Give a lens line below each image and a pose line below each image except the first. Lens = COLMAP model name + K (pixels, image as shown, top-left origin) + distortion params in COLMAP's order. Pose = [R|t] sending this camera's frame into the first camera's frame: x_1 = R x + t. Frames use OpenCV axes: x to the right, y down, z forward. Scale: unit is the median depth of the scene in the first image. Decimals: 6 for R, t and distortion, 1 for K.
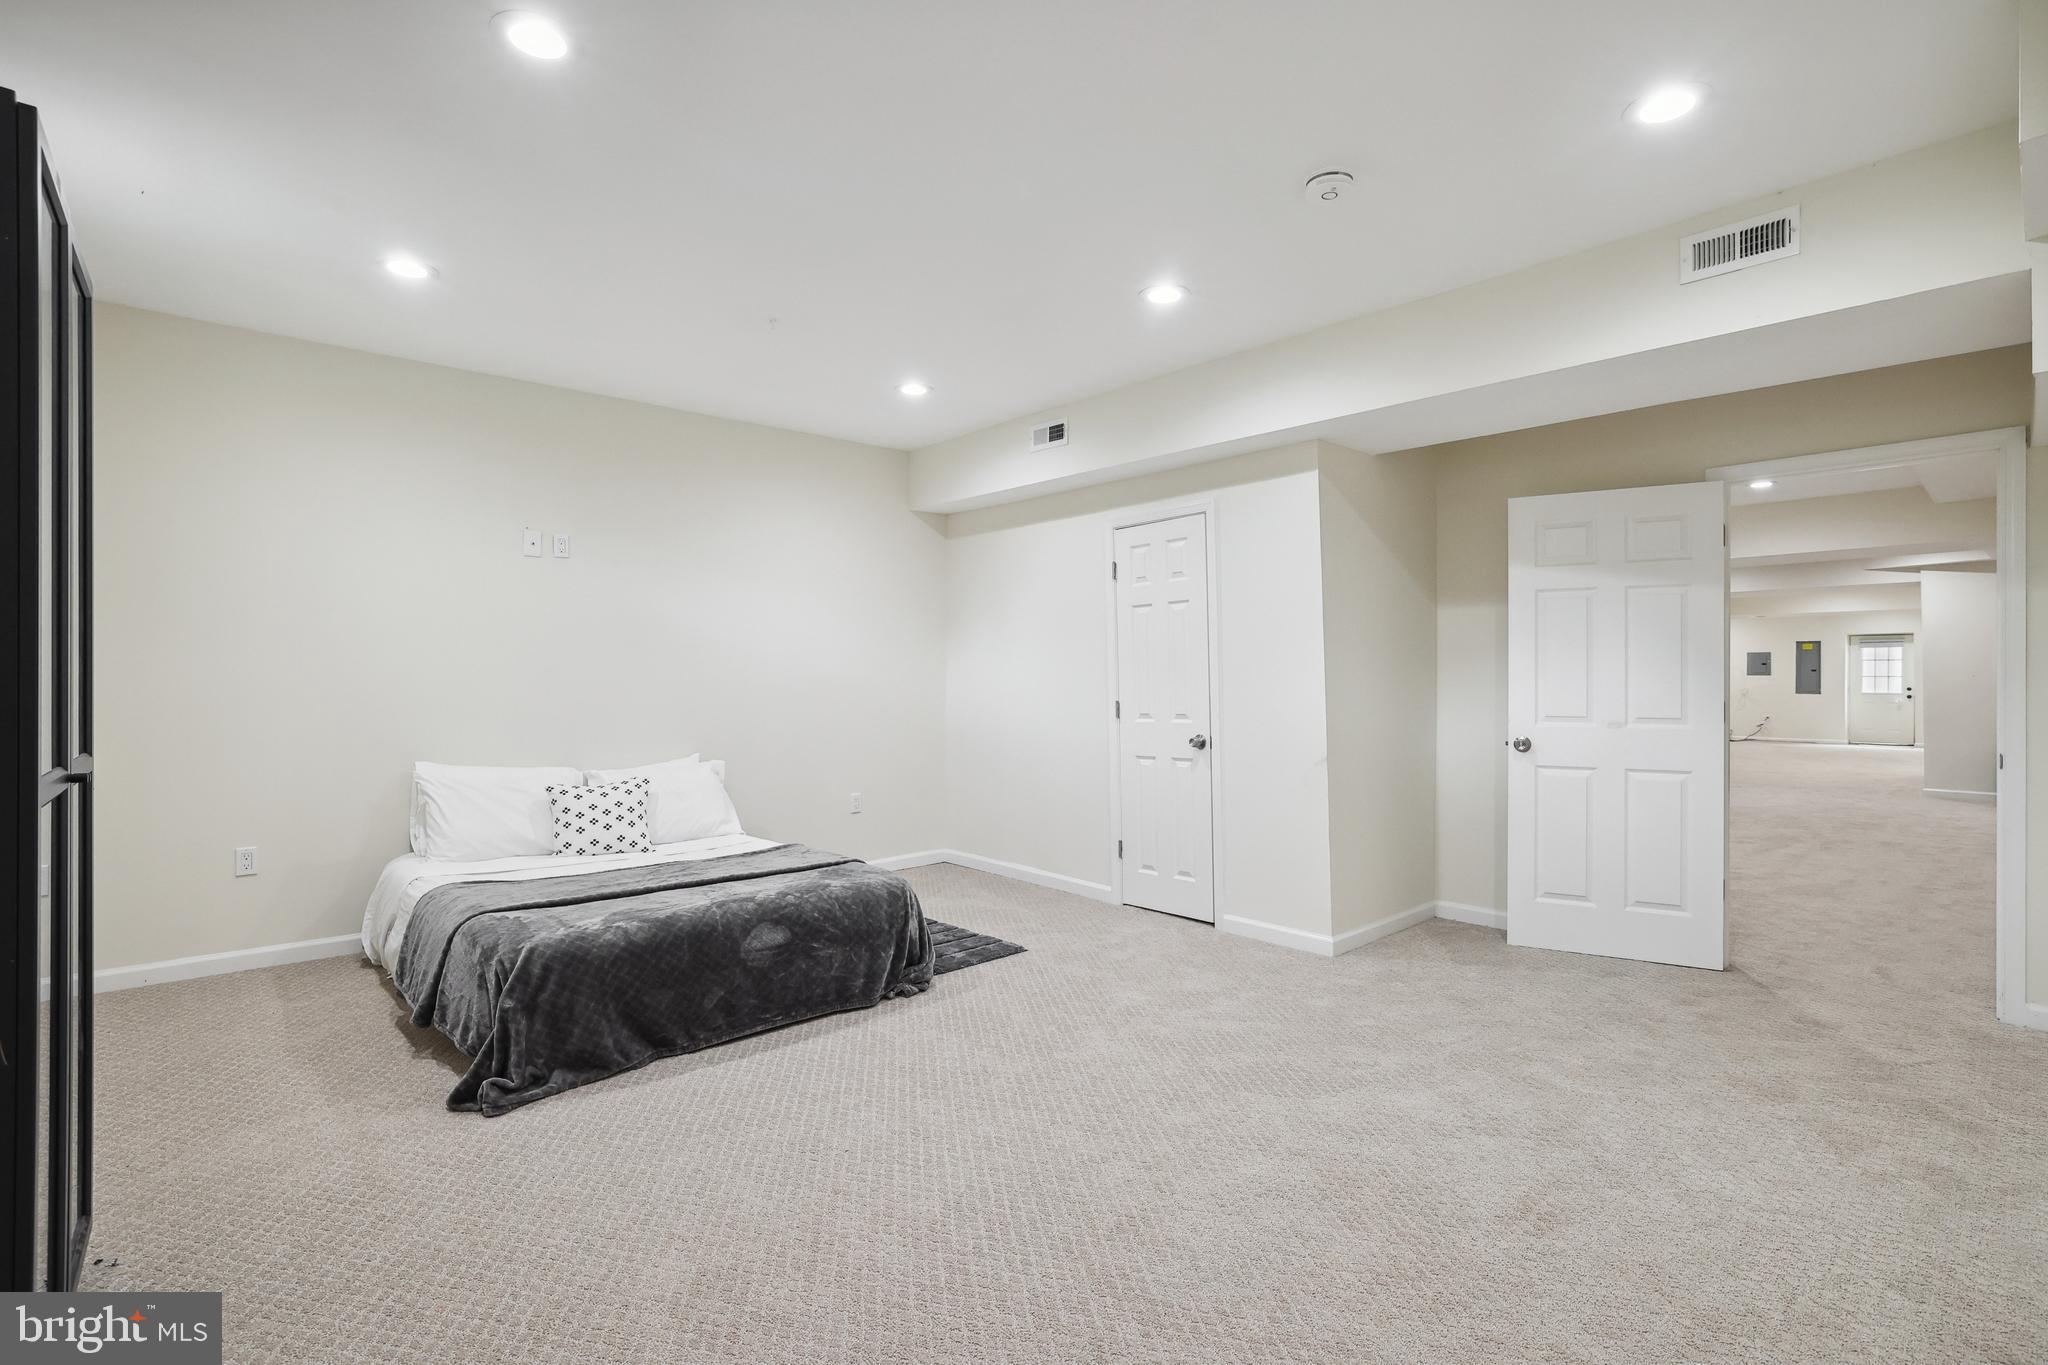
lens RADIAL K [[1003.5, 0, 1024.0], [0, 1003.5, 682.5], [0, 0, 1]] dist [-0.000477, 0.010652]
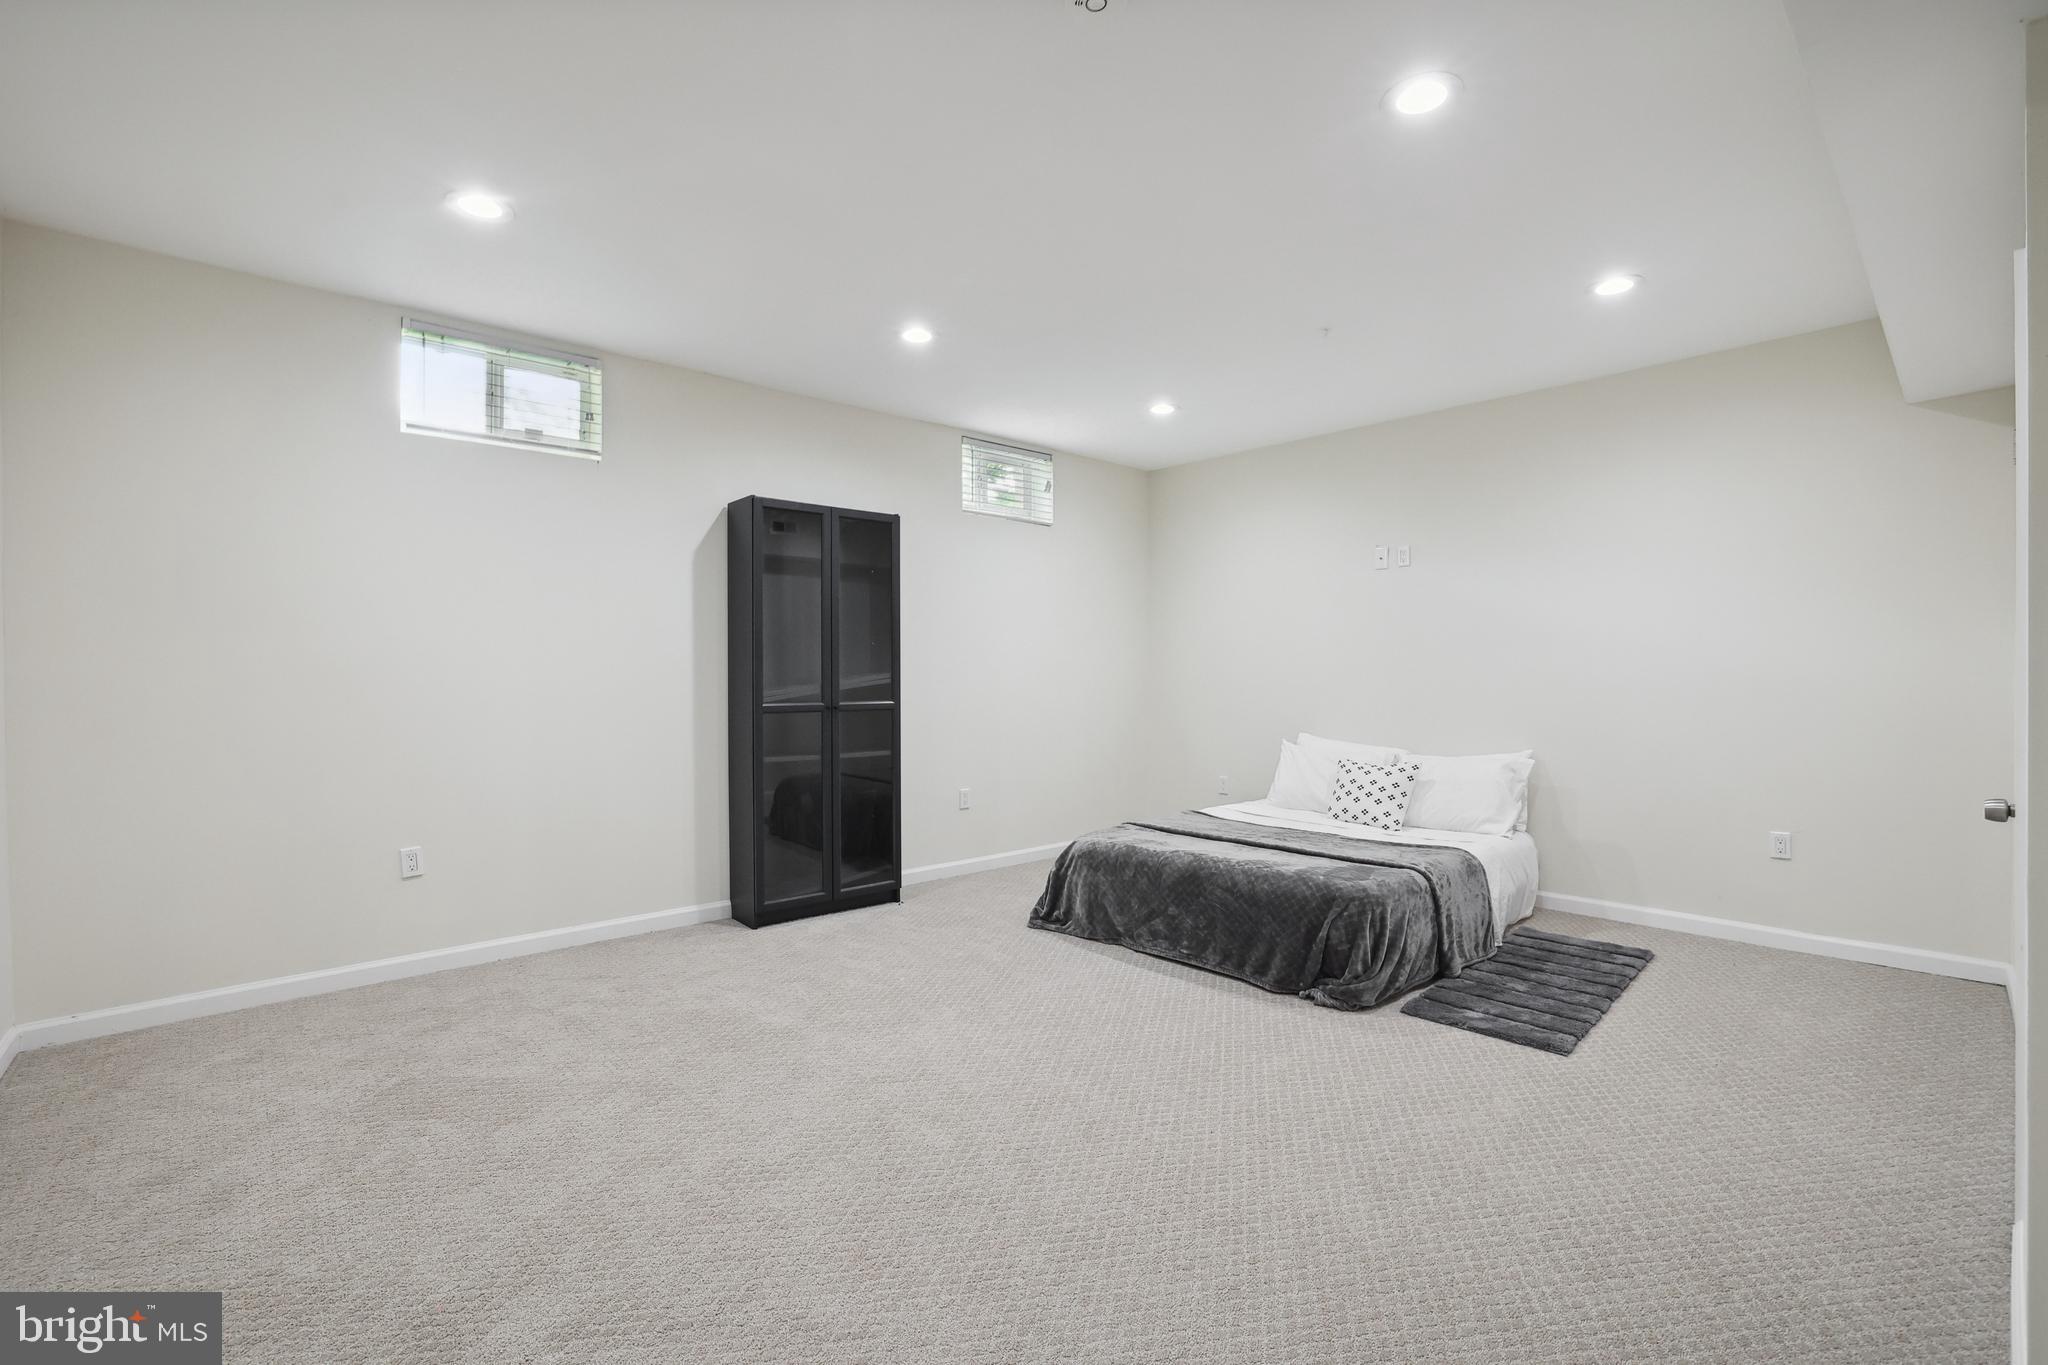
lens RADIAL K [[923.2, 0, 1024.0], [0, 923.2, 682.5], [0, 0, 1]] dist [-0.001987, 0.000383]
pose [[0.002261, 0.016586, -0.999860, 0.677304], [-0.001309, 0.999862, 0.016583, -0.009269], [0.999997, 0.001271, 0.002283, 0.635968]]
